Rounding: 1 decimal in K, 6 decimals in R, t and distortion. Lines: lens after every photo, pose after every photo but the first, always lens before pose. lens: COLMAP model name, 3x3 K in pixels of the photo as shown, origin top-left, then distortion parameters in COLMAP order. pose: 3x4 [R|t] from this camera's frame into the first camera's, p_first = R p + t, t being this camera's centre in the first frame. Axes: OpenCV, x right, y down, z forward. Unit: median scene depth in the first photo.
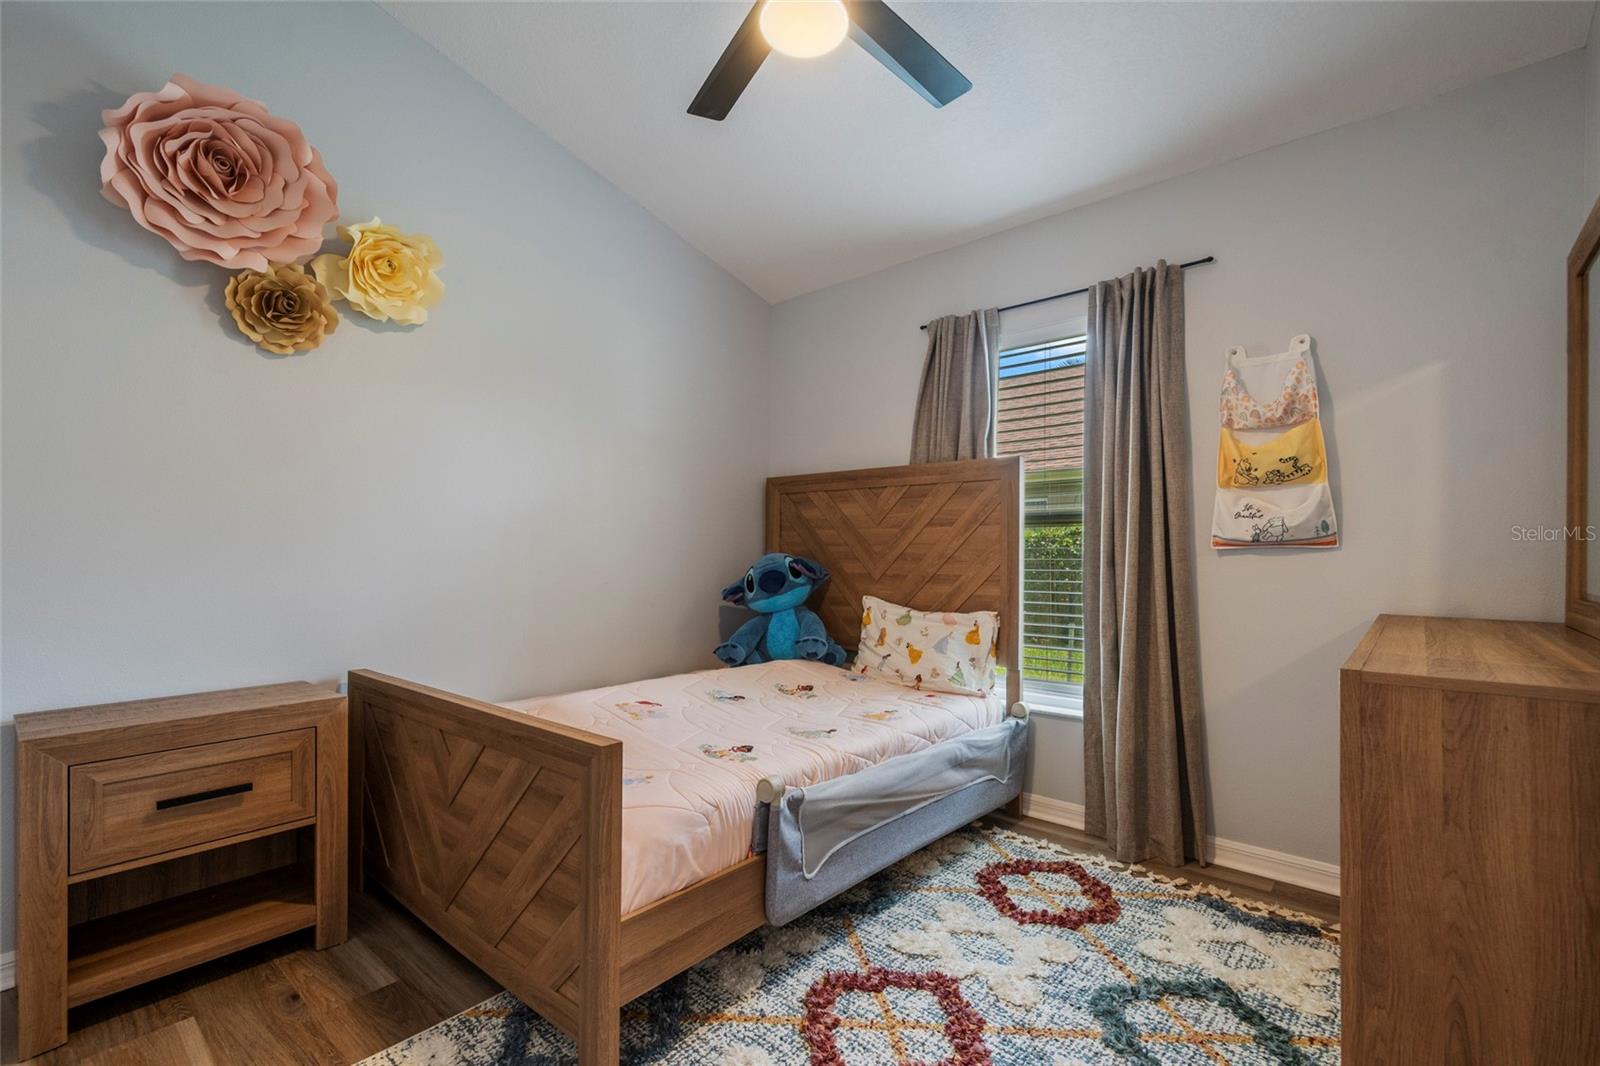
lens RADIAL K [[699.9, 0, 806.3], [0, 699.9, 549.2], [0, 0, 1]] dist [0.017535, -0.006479]
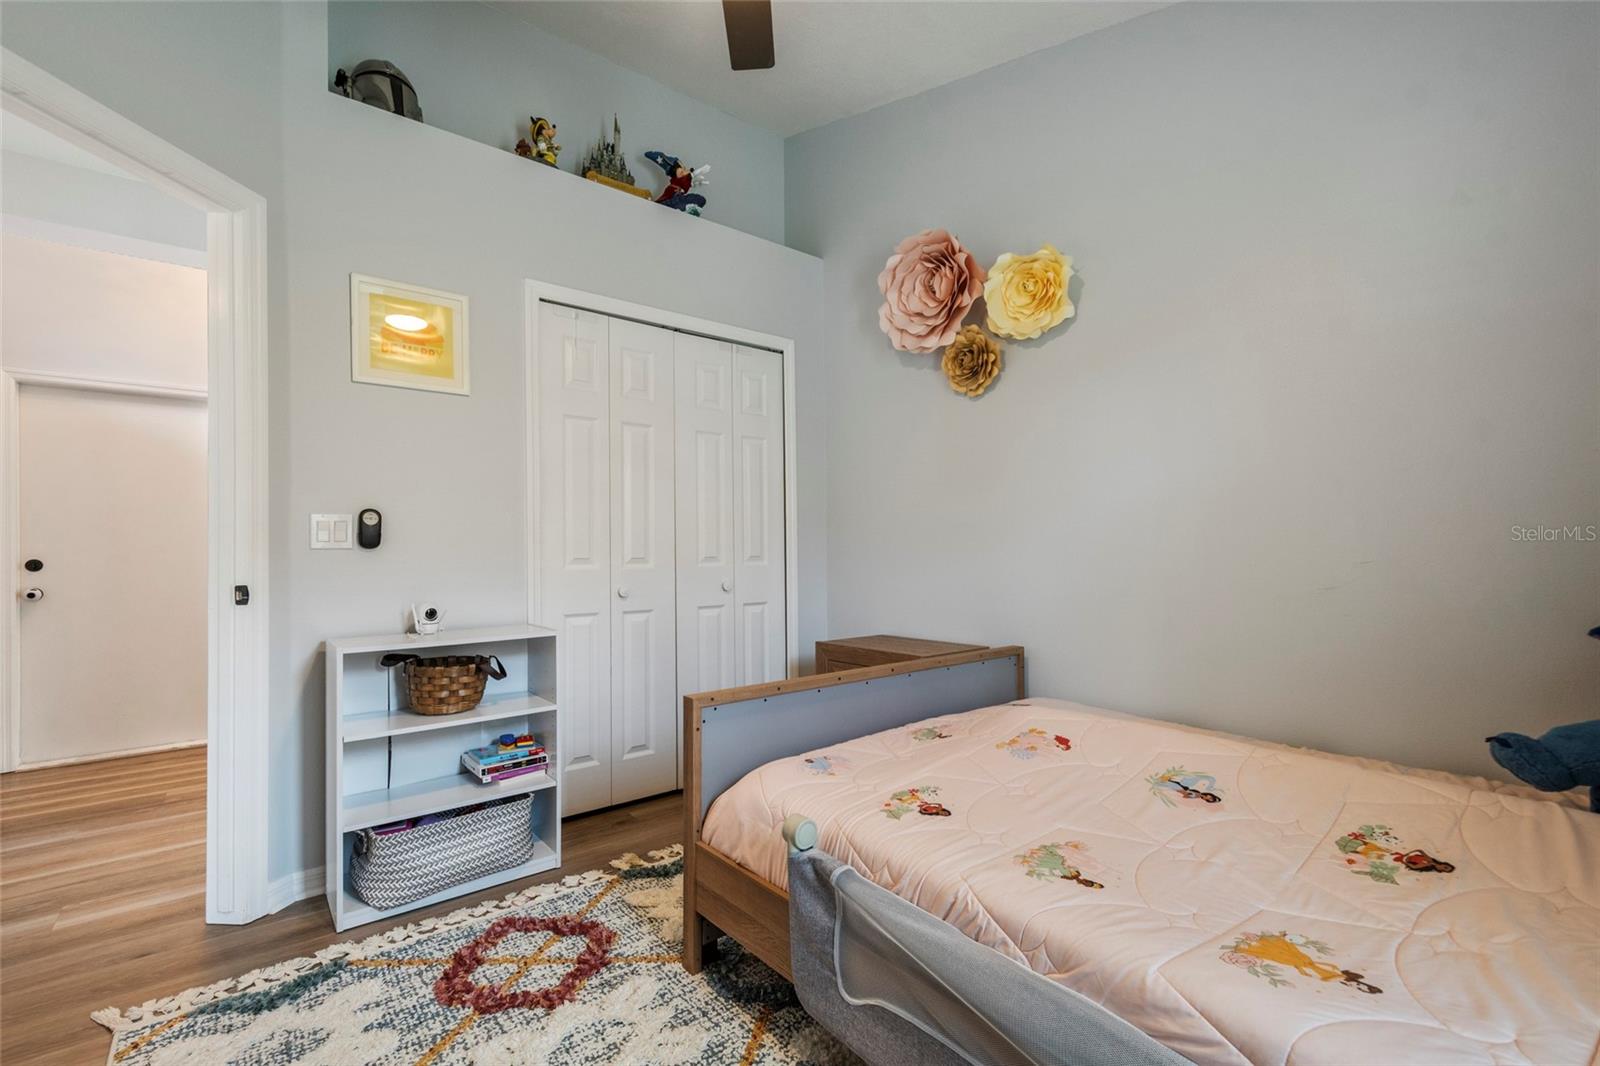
lens RADIAL K [[699.9, 0, 806.3], [0, 699.9, 549.2], [0, 0, 1]] dist [0.017535, -0.006479]
pose [[-0.161778, -0.002652, -0.986824, 0.597991], [0.014394, 0.999884, -0.005047, 0.011514], [0.986722, -0.015021, -0.161721, 0.899048]]
